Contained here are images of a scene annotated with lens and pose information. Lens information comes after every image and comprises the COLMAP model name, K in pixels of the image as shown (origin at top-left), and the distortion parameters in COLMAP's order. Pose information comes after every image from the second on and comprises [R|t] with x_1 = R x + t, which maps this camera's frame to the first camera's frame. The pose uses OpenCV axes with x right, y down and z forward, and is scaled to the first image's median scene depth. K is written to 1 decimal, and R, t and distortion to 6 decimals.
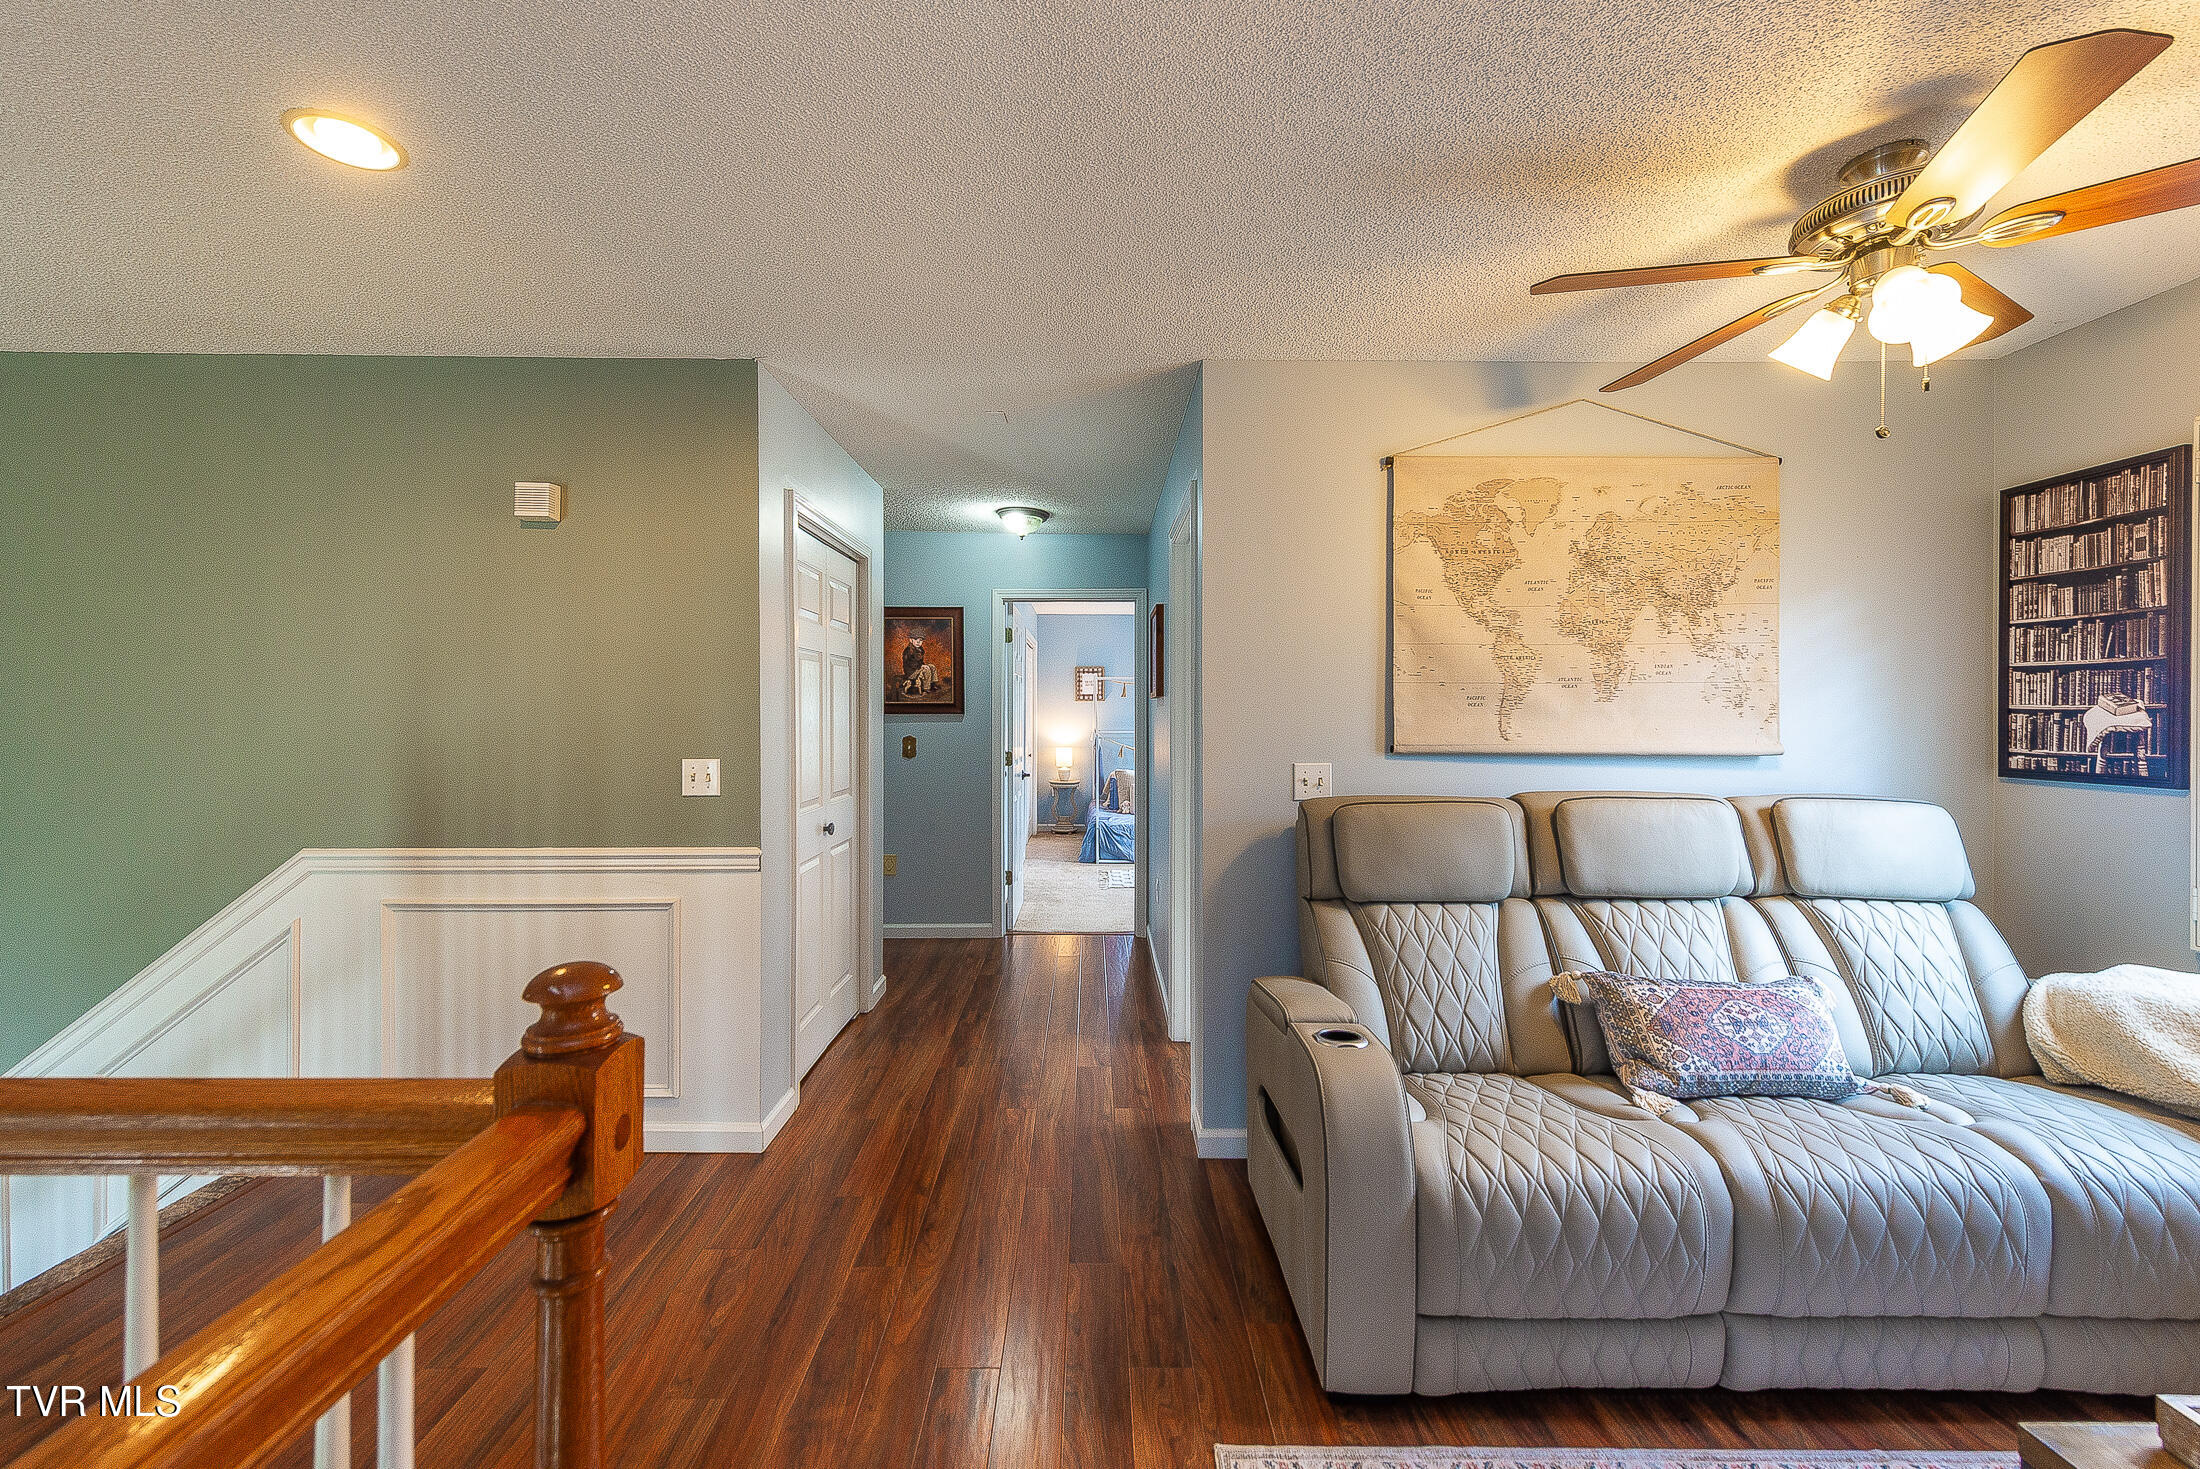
lens RADIAL K [[880.3, 0, 1103.7], [0, 880.3, 722.0], [0, 0, 1]] dist [0.025185, -0.010127]
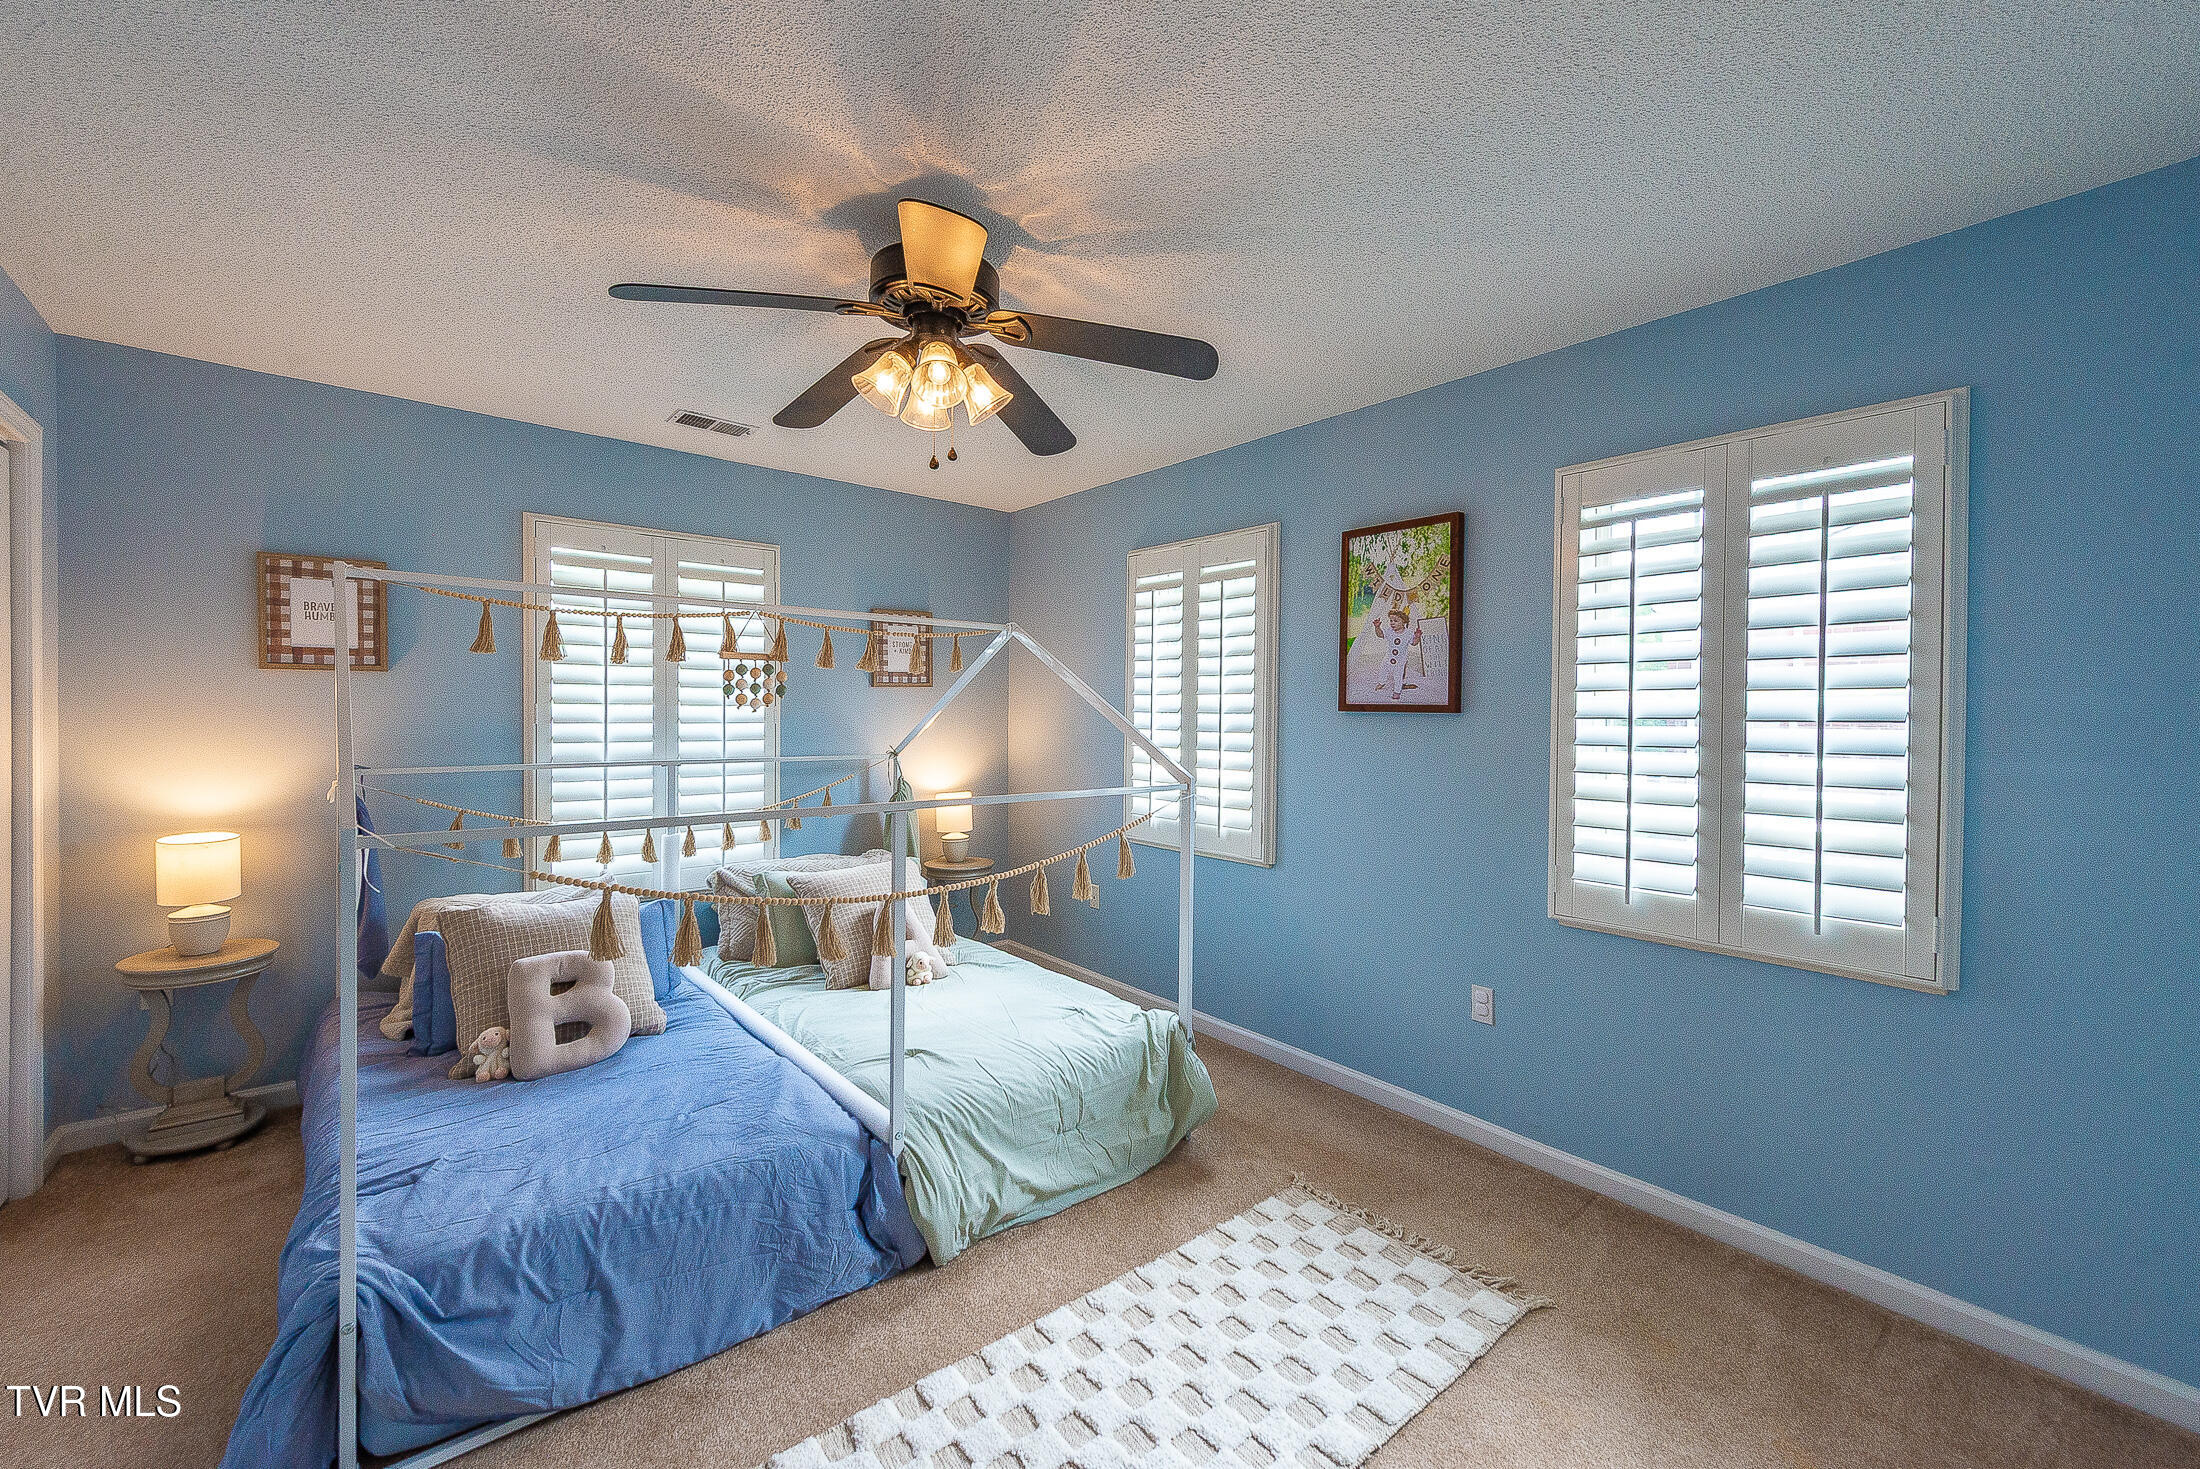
lens RADIAL K [[880.3, 0, 1103.7], [0, 880.3, 722.0], [0, 0, 1]] dist [0.025185, -0.010127]
pose [[0.775047, 0.000250, 0.631904, -0.002555], [-0.000199, 1.000000, -0.000152, -0.007947], [-0.631904, -0.000008, 0.775047, 0.739320]]
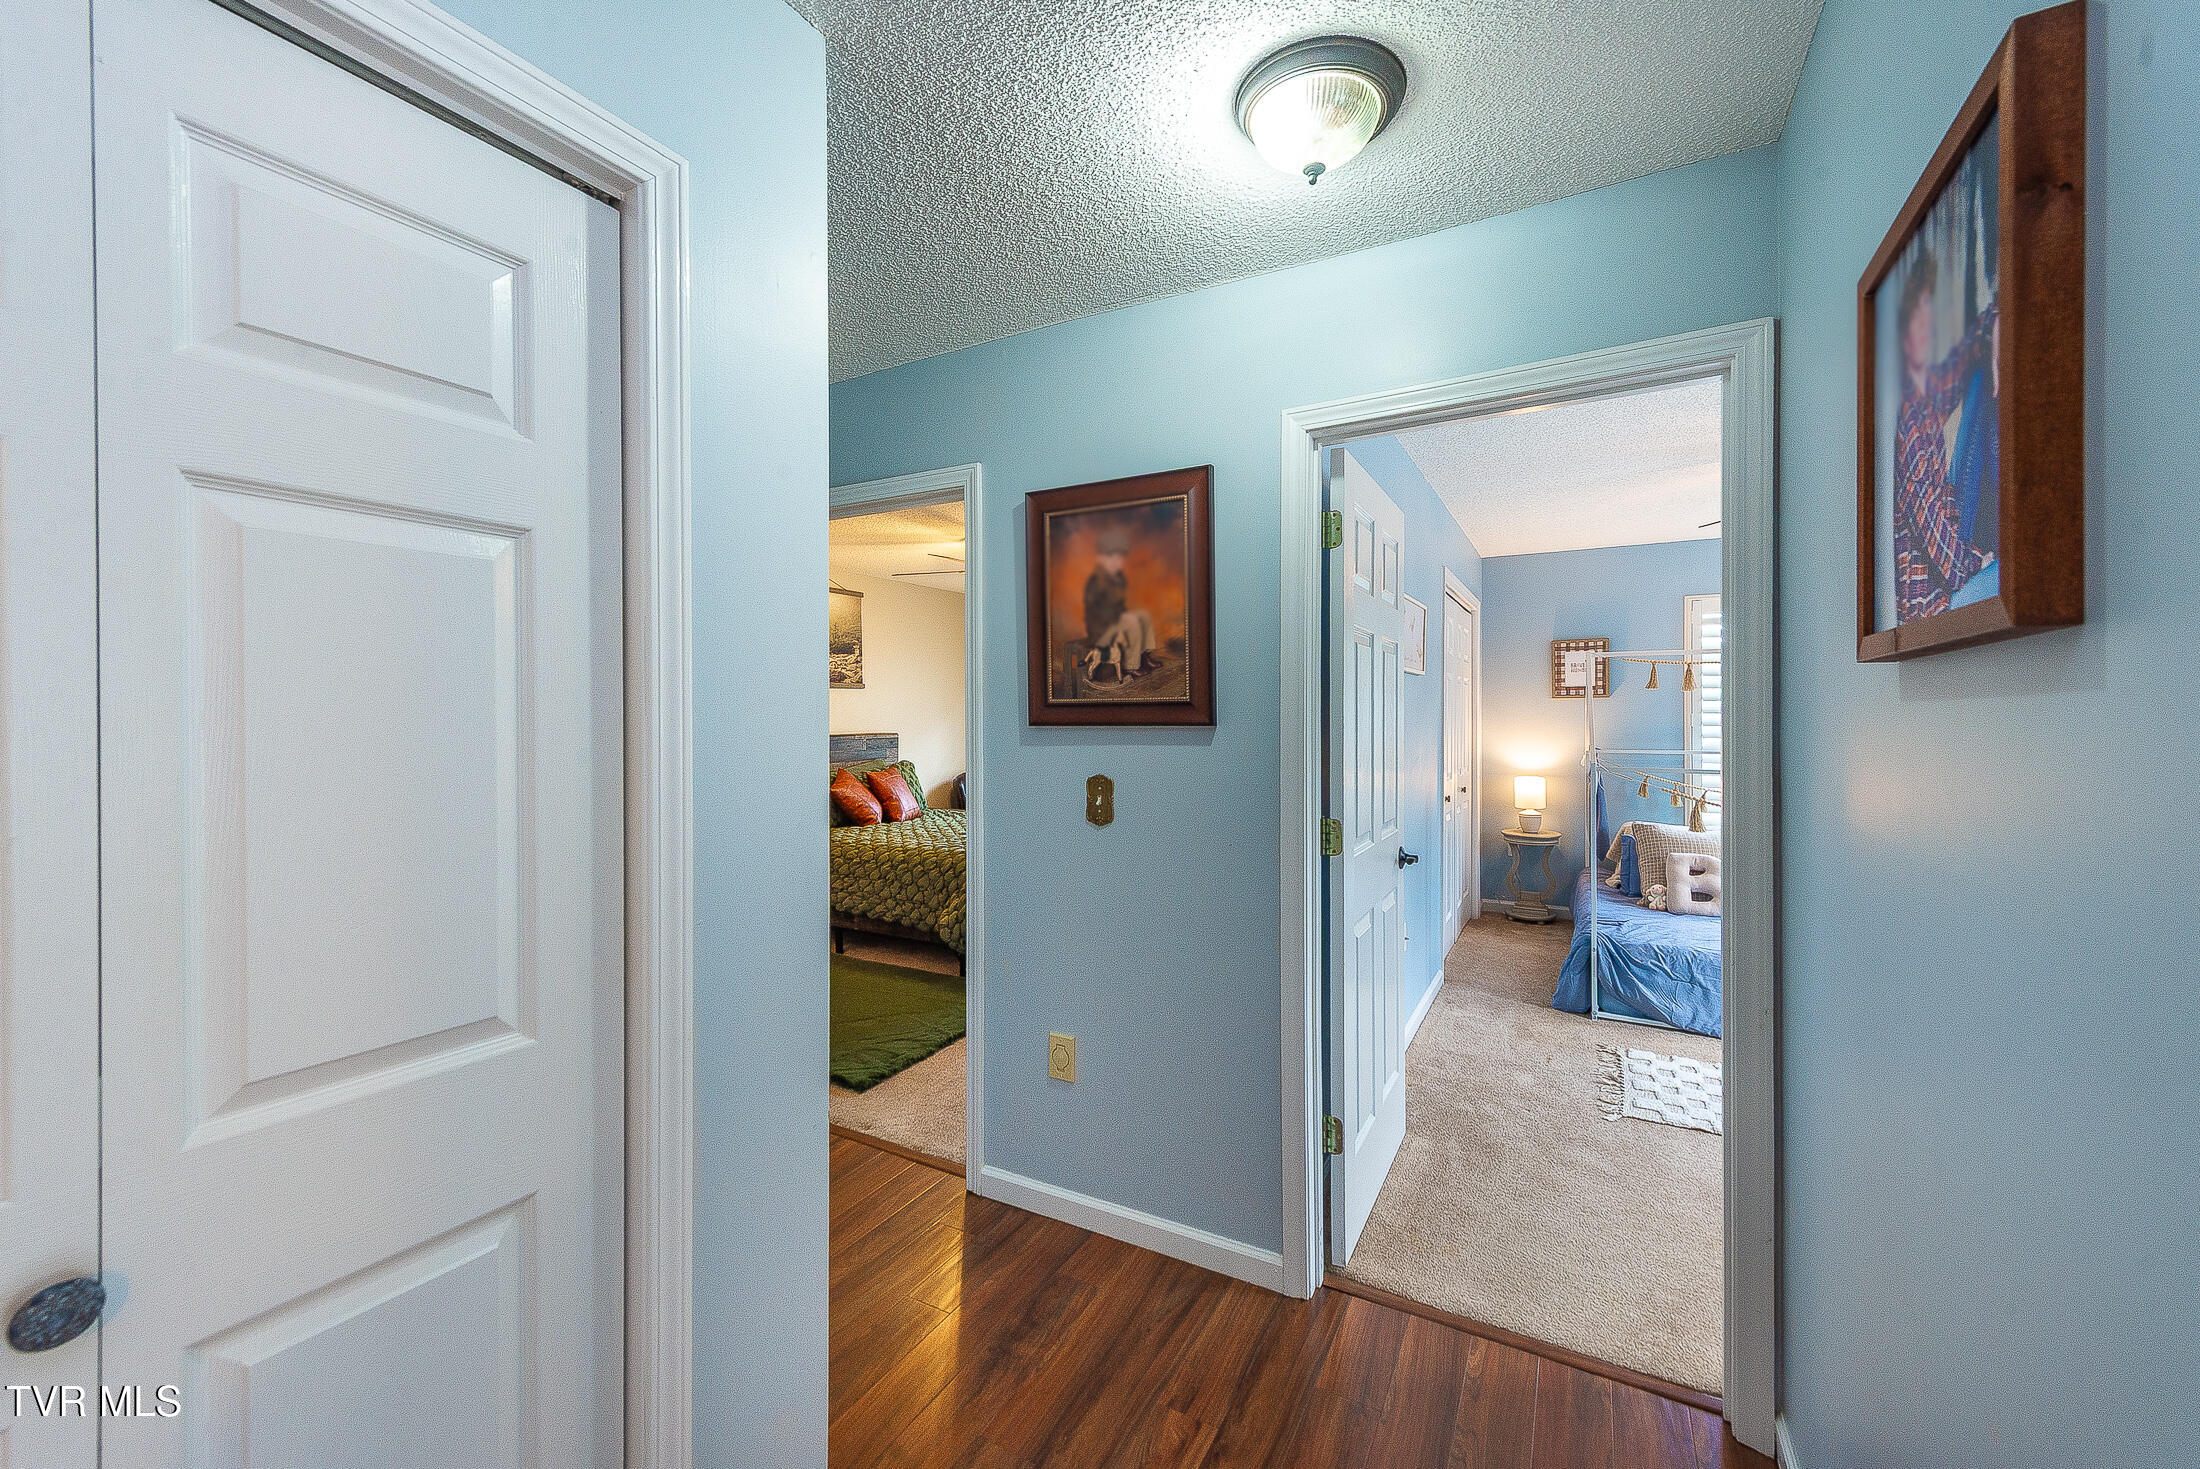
lens RADIAL K [[880.3, 0, 1103.7], [0, 880.3, 722.0], [0, 0, 1]] dist [0.025185, -0.010127]
pose [[0.869782, 0.000241, -0.493436, -0.000723], [-0.002446, 0.999990, -0.003824, -0.006289], [0.493430, 0.004533, 0.869774, 0.413972]]
